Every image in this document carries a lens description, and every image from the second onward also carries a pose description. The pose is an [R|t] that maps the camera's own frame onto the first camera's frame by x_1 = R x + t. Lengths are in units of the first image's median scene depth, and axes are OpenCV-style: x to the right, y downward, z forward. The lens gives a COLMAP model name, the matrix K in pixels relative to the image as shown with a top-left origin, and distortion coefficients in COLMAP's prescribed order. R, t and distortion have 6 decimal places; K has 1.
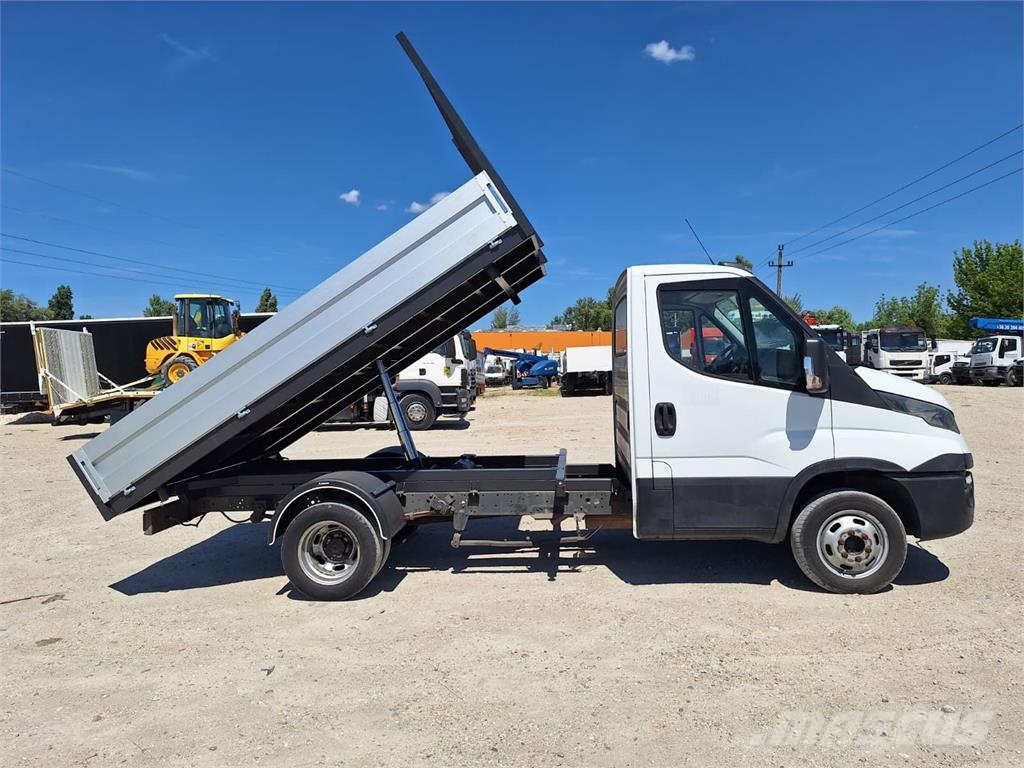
lens RADIAL K [[710.7, 0, 494.2], [0, 710.7, 377.2], [0, 0, 1]] dist [0.052733, -0.052664]
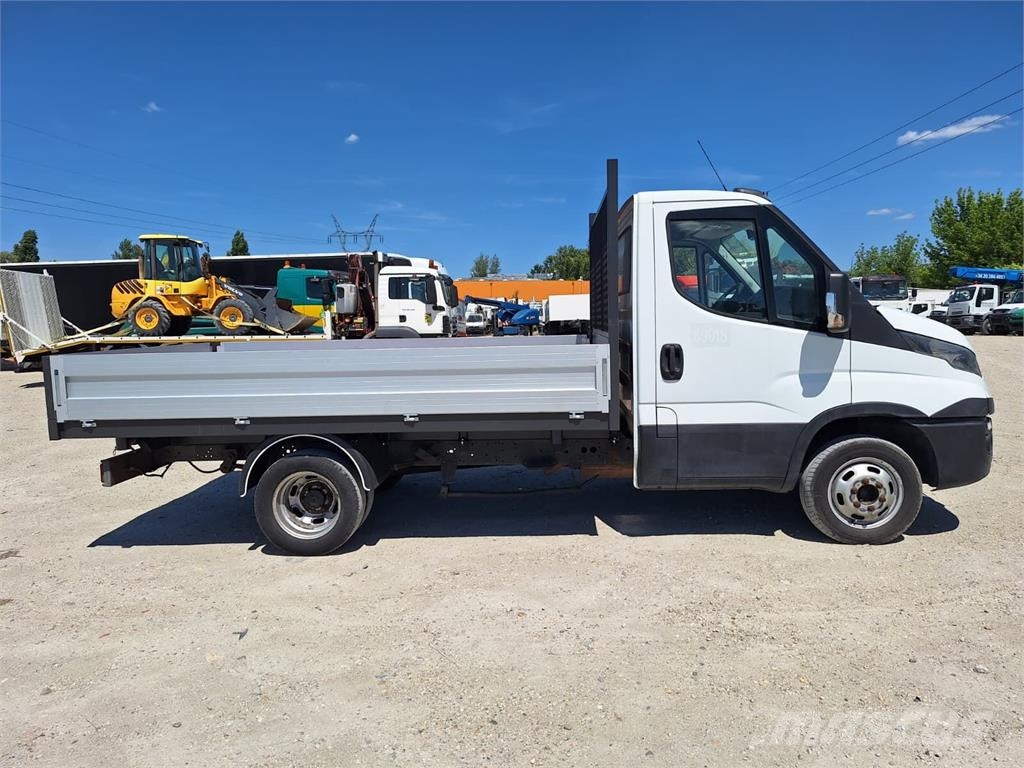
lens RADIAL K [[710.7, 0, 501.9], [0, 710.7, 389.7], [0, 0, 1]] dist [0.052733, -0.052664]
pose [[0.999256, -0.000042, 0.038571, -0.014936], [-0.003376, 0.996066, 0.088553, 0.014178], [-0.038423, -0.088617, 0.995324, 0.087124]]
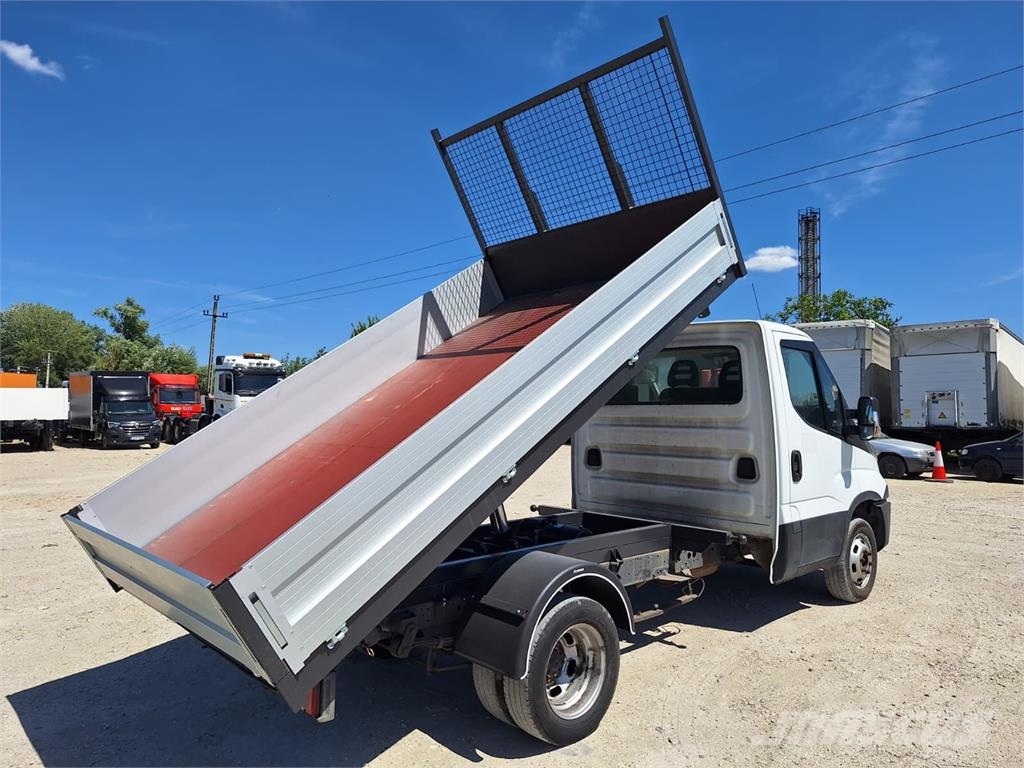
lens RADIAL K [[710.7, 0, 498.0], [0, 710.7, 381.8], [0, 0, 1]] dist [0.052733, -0.052664]
pose [[0.665161, 0.060531, 0.744242, -0.860058], [-0.008312, 0.997247, -0.073679, 0.015528], [-0.746654, 0.042822, 0.663833, 0.603122]]
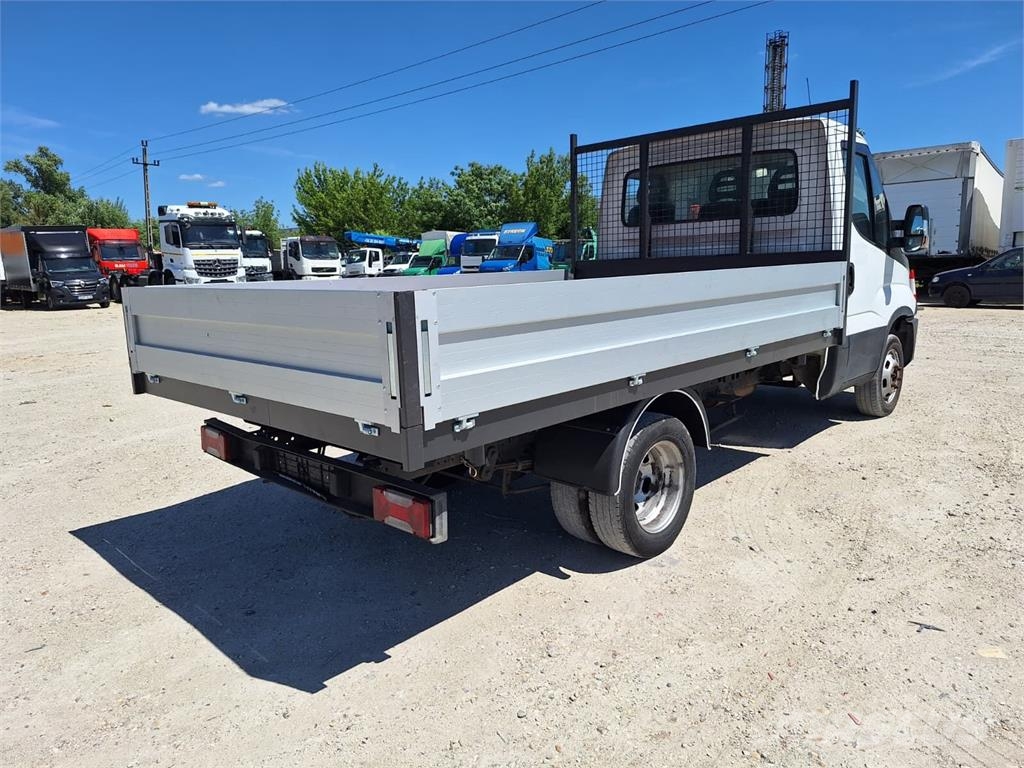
lens RADIAL K [[710.7, 0, 503.2], [0, 710.7, 392.2], [0, 0, 1]] dist [0.052733, -0.052664]
pose [[0.615462, -0.132118, 0.777014, -0.875628], [0.023359, 0.988475, 0.149571, 0.053185], [-0.787820, -0.073905, 0.611455, 0.738179]]
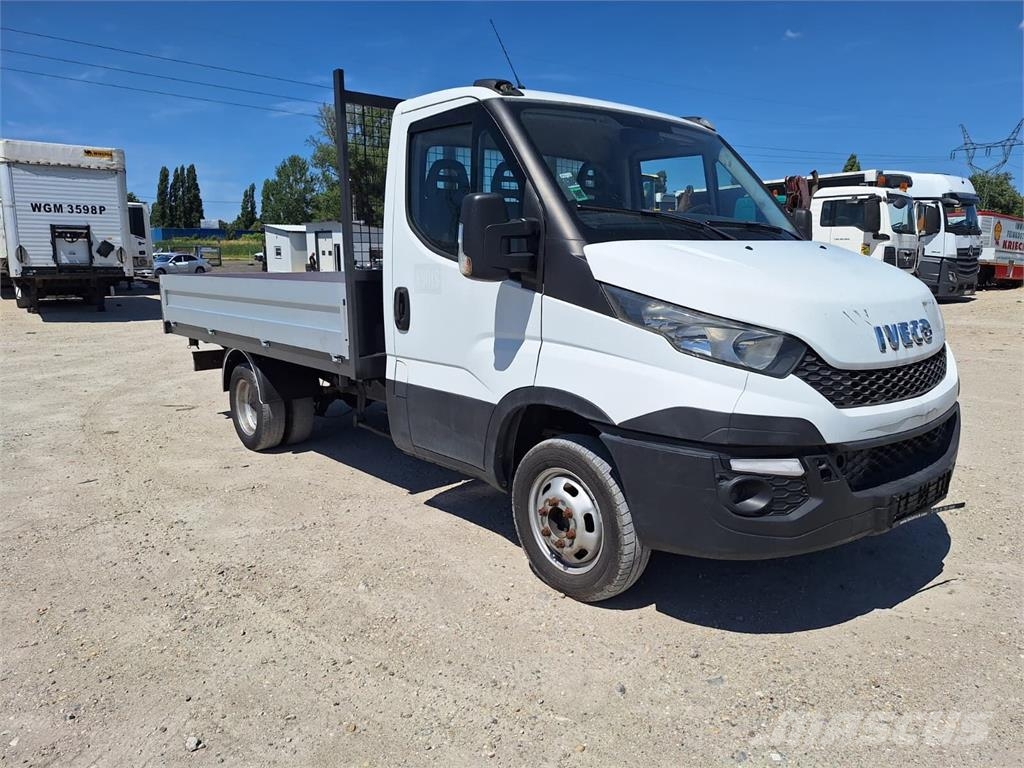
lens RADIAL K [[710.7, 0, 503.6], [0, 710.7, 369.7], [0, 0, 1]] dist [0.052733, -0.052664]
pose [[0.723410, 0.127148, -0.678610, 0.847987], [-0.016938, 0.985869, 0.166662, -0.006552], [0.690211, -0.109071, 0.715341, 0.503703]]
